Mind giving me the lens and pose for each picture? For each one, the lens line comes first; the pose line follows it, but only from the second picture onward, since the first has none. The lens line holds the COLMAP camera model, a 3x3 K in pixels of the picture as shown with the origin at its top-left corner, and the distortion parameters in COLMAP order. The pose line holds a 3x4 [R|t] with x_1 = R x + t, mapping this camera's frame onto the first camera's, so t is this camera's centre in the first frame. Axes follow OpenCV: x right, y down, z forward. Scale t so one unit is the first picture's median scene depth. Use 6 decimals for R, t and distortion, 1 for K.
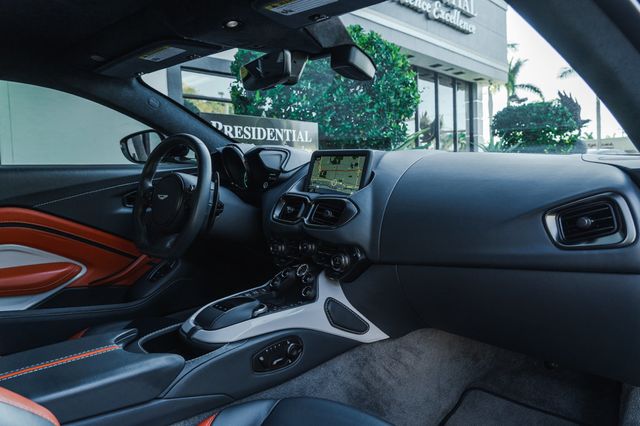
lens RADIAL K [[446.1, 0, 320.0], [0, 446.1, 213.0], [0, 0, 1]] dist [-0.053544, 0.006735]
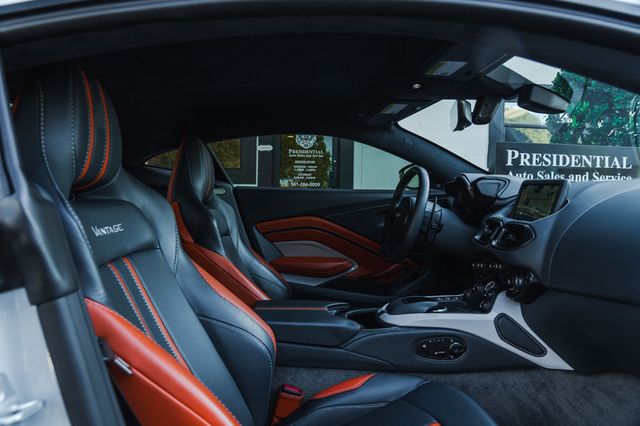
lens RADIAL K [[446.1, 0, 320.0], [0, 446.1, 213.0], [0, 0, 1]] dist [-0.053544, 0.006735]
pose [[0.721125, 0.050070, -0.690993, 0.373567], [-0.090055, 0.995697, -0.021832, 0.006659], [0.686927, 0.077971, 0.722532, -0.099564]]
